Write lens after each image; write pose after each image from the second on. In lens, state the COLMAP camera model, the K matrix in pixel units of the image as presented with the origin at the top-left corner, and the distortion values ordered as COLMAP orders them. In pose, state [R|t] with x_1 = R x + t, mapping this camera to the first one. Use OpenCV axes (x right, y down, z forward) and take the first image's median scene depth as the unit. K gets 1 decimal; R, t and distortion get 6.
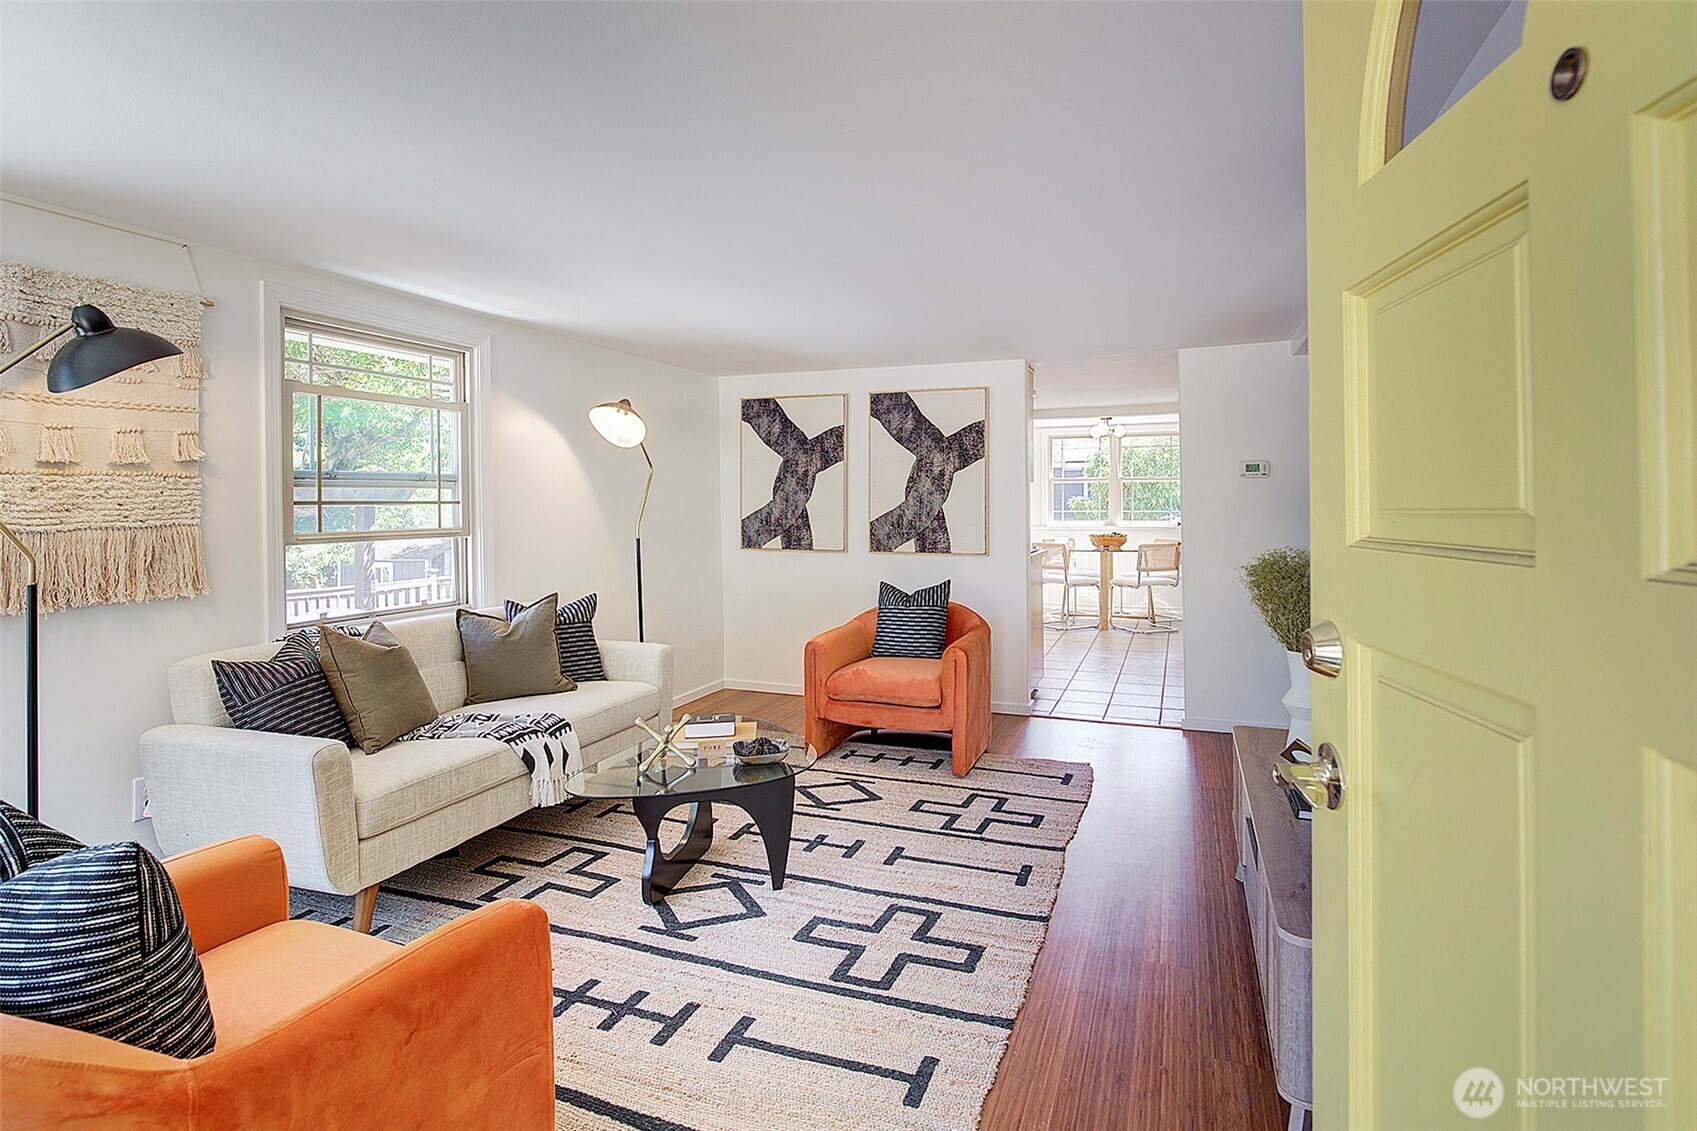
lens RADIAL K [[819.6, 0, 858.0], [0, 819.6, 503.9], [0, 0, 1]] dist [-0.015215, 0.002850]
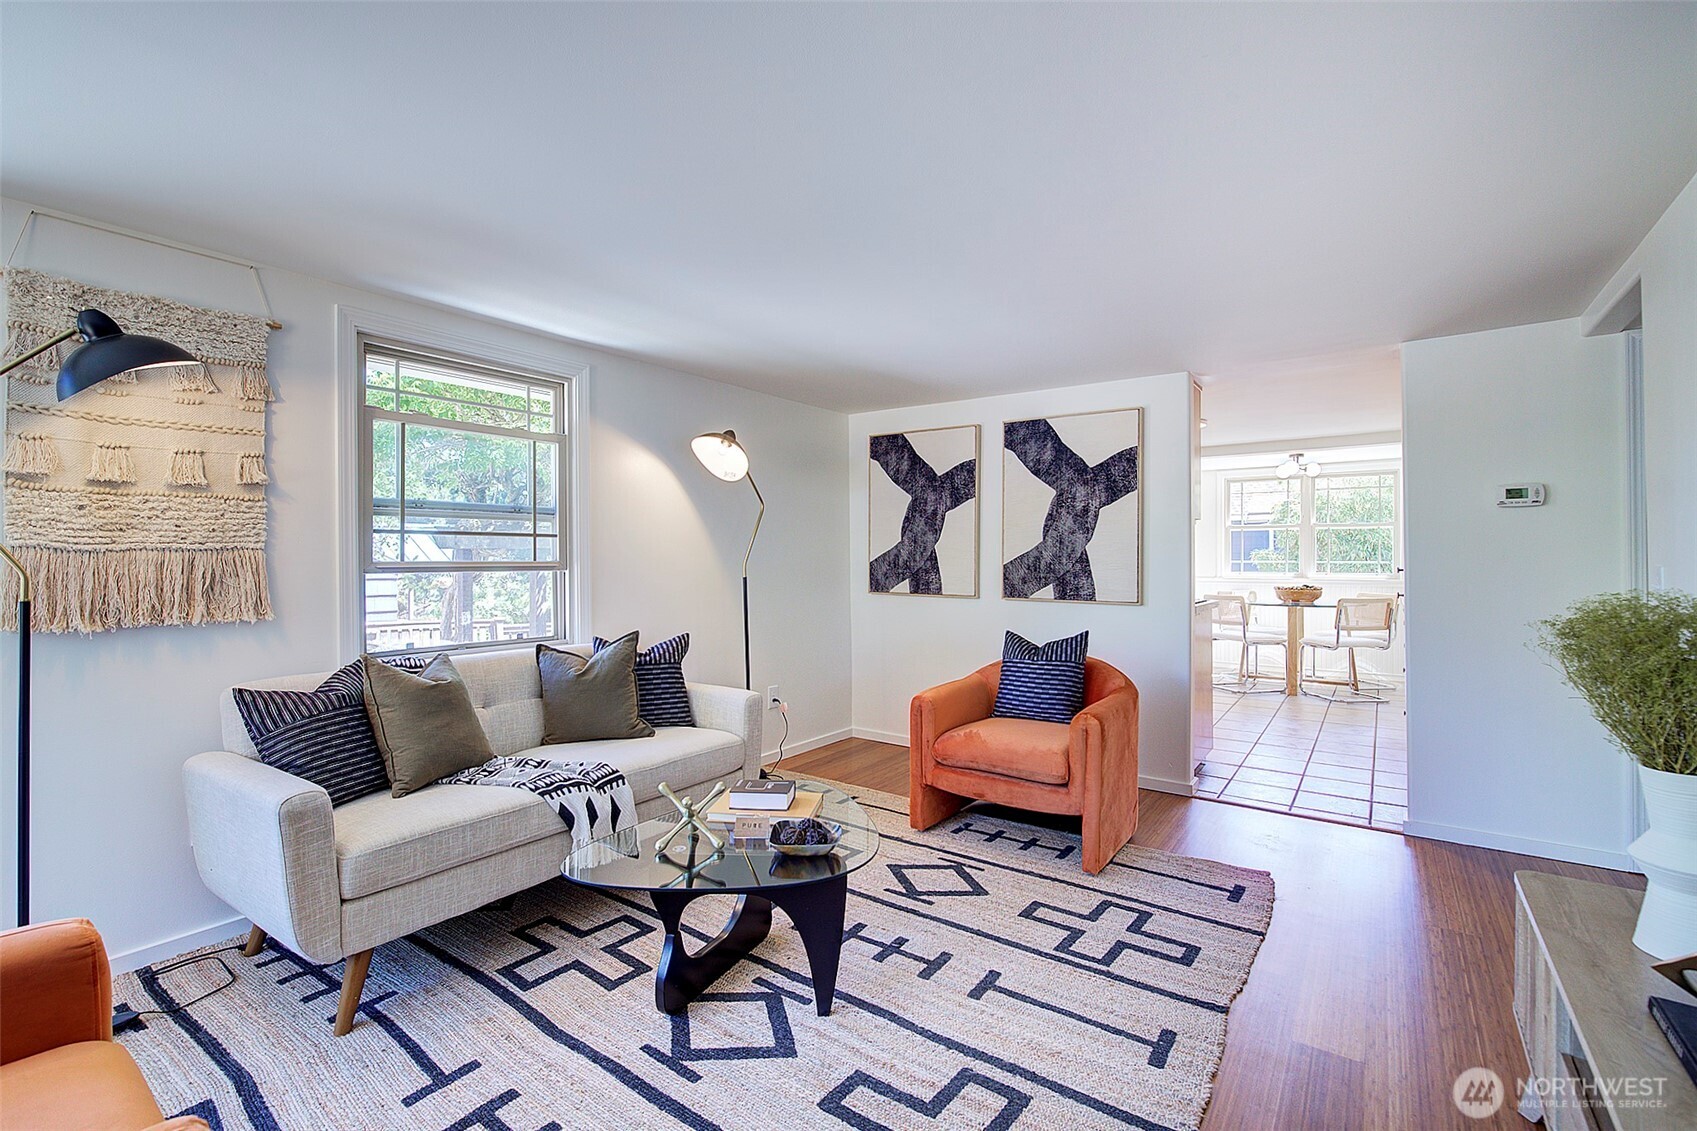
lens RADIAL K [[740.3, 0, 836.7], [0, 740.3, 557.2], [0, 0, 1]] dist [-0.017410, 0.002645]
pose [[0.965634, 0.007041, -0.259811, 0.067854], [-0.007754, 0.999968, -0.001719, 0.022757], [0.259791, 0.003674, 0.965658, 0.227938]]
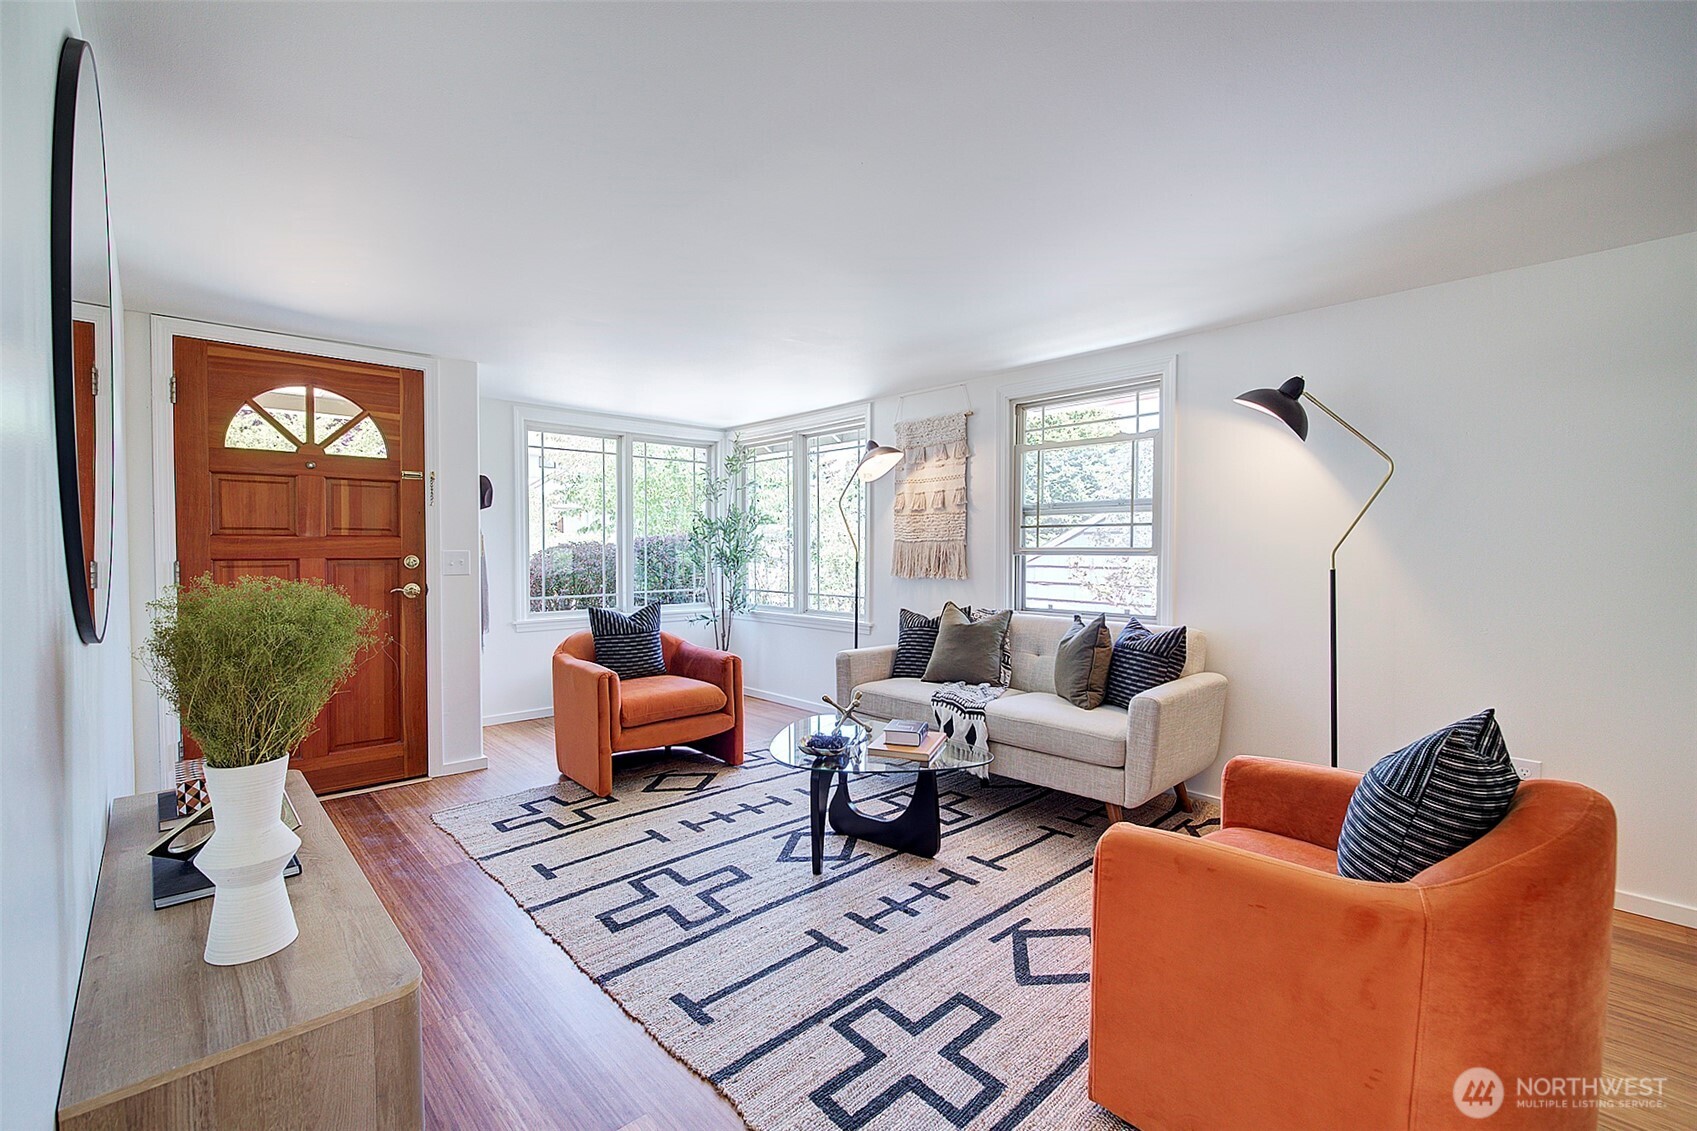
lens RADIAL K [[740.3, 0, 854.5], [0, 740.3, 562.6], [0, 0, 1]] dist [-0.017410, 0.002645]
pose [[-0.420938, 0.026372, -0.906706, 0.547097], [-0.000646, 0.999568, 0.029373, 0.020347], [0.907089, 0.012950, -0.420740, 1.045911]]
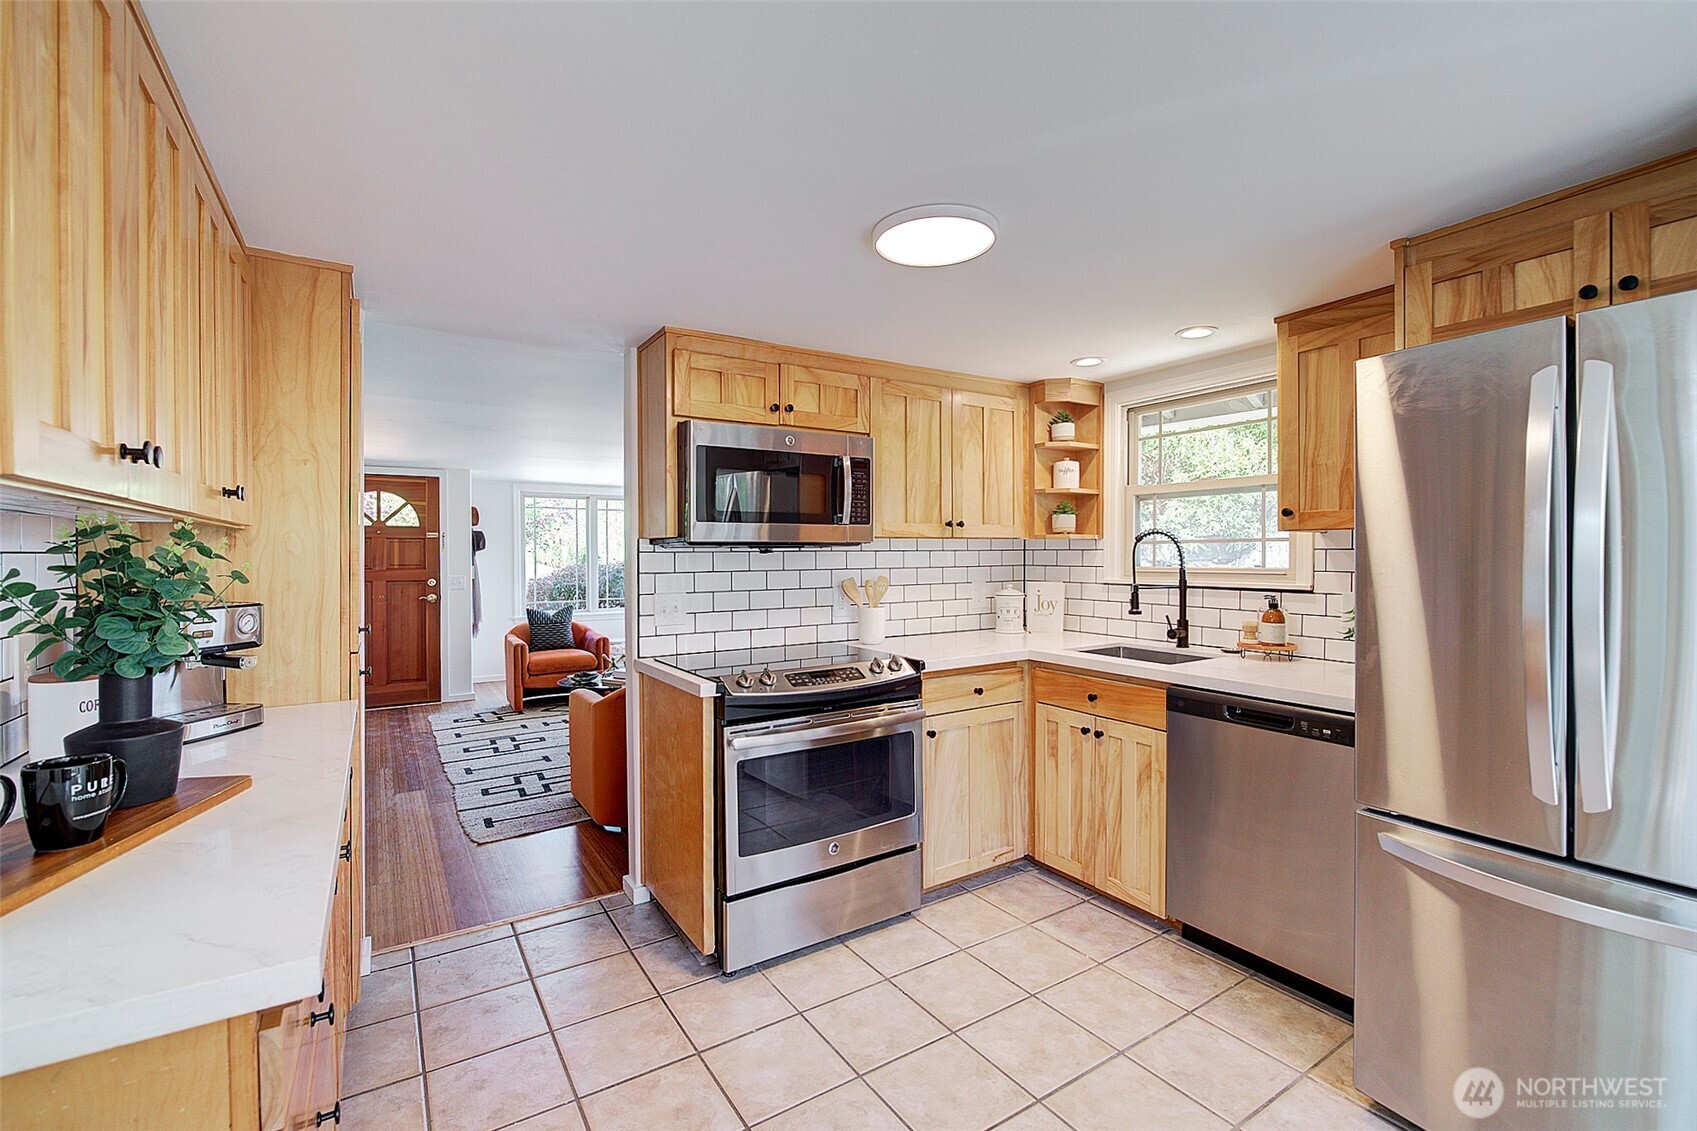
lens RADIAL K [[740.3, 0, 841.7], [0, 740.3, 557.6], [0, 0, 1]] dist [-0.017410, 0.002645]
pose [[-0.587350, 0.012862, -0.809231, 0.767415], [0.007815, 0.999917, 0.010220, -0.022464], [0.809296, -0.000321, -0.587402, 1.952736]]
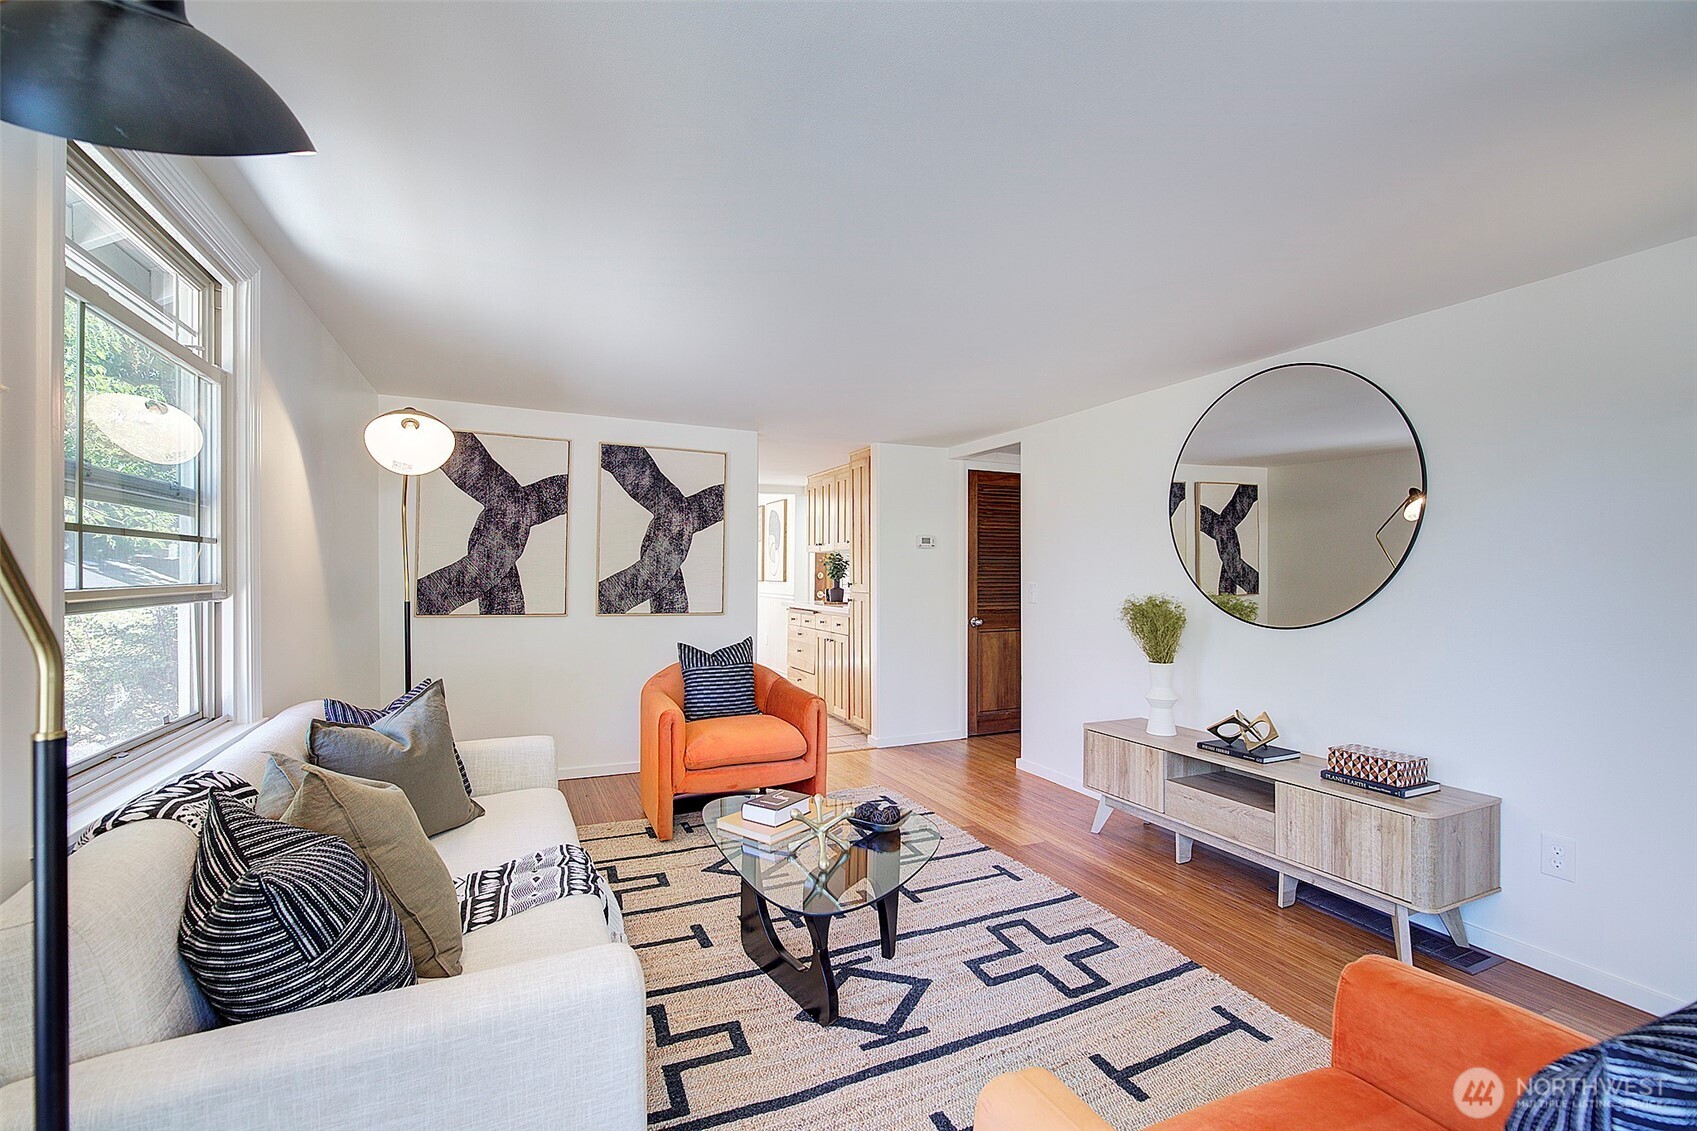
lens RADIAL K [[740.3, 0, 827.9], [0, 740.3, 567.9], [0, 0, 1]] dist [-0.017410, 0.002645]
pose [[0.696663, 0.016343, 0.717212, -0.557781], [-0.010019, 0.999865, -0.013052, 0.019894], [-0.717328, 0.001908, 0.696733, 0.323594]]
